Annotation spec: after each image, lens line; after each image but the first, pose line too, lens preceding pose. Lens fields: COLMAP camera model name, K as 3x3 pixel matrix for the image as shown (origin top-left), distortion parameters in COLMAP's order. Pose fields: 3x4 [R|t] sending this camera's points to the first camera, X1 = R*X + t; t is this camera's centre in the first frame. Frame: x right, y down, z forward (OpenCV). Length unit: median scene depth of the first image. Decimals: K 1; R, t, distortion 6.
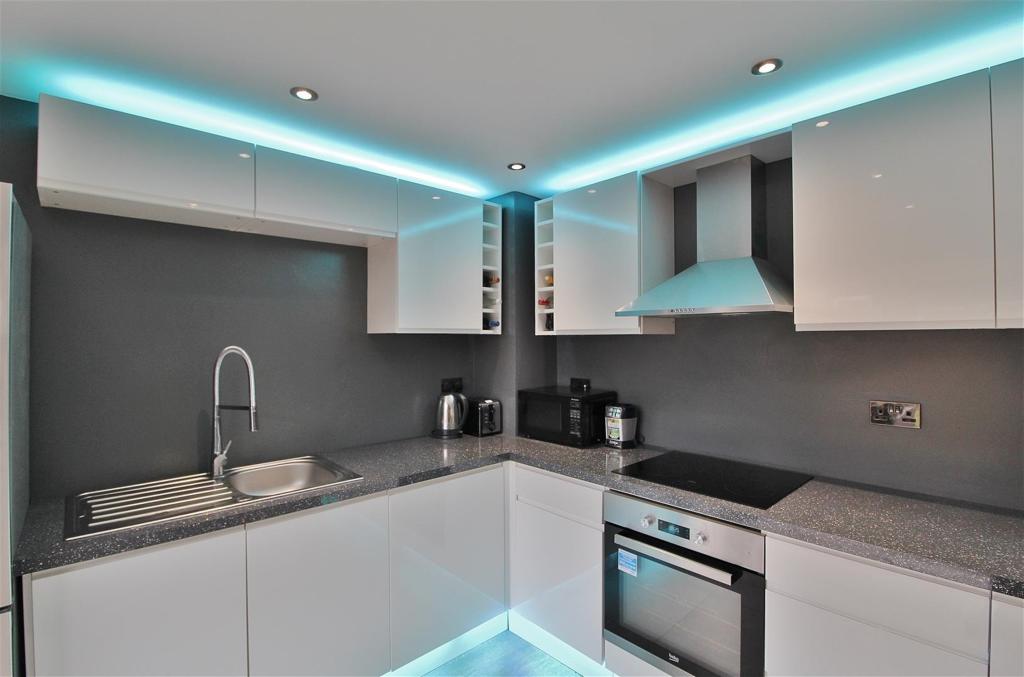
lens RADIAL K [[478.4, 0, 512.0], [0, 478.4, 338.5], [0, 0, 1]] dist [0.001253, 0.000071]
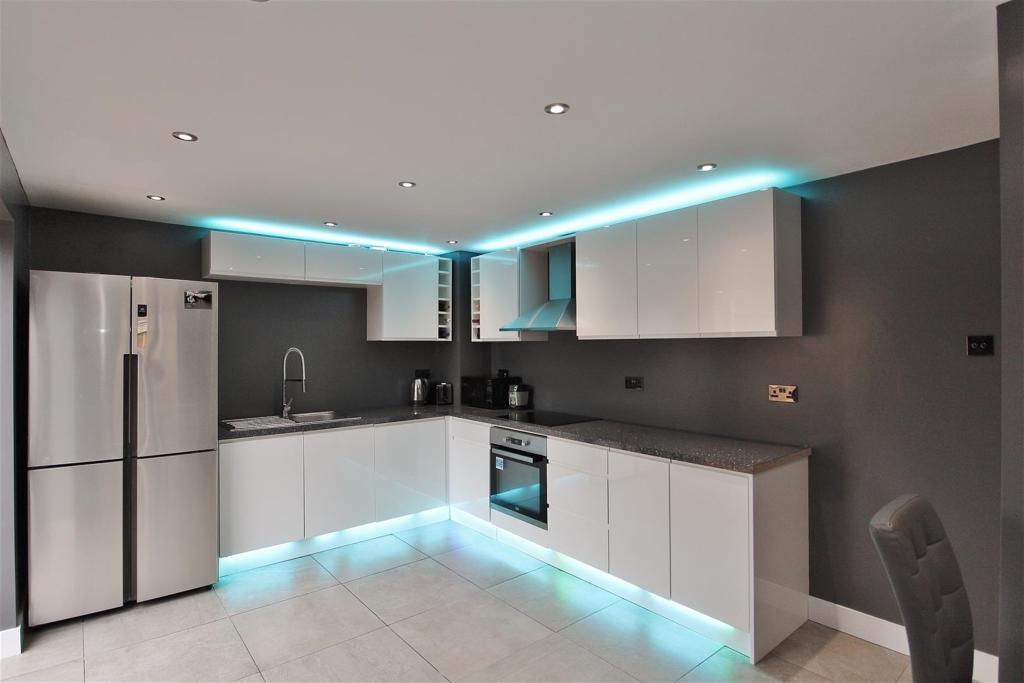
lens RADIAL K [[529.8, 0, 512.0], [0, 529.8, 341.5], [0, 0, 1]] dist [0.000607, 0.000075]
pose [[0.997493, -0.000739, -0.070756, 0.325241], [0.000321, 0.999982, -0.005918, 0.003631], [0.070759, 0.005881, 0.997476, -0.788315]]
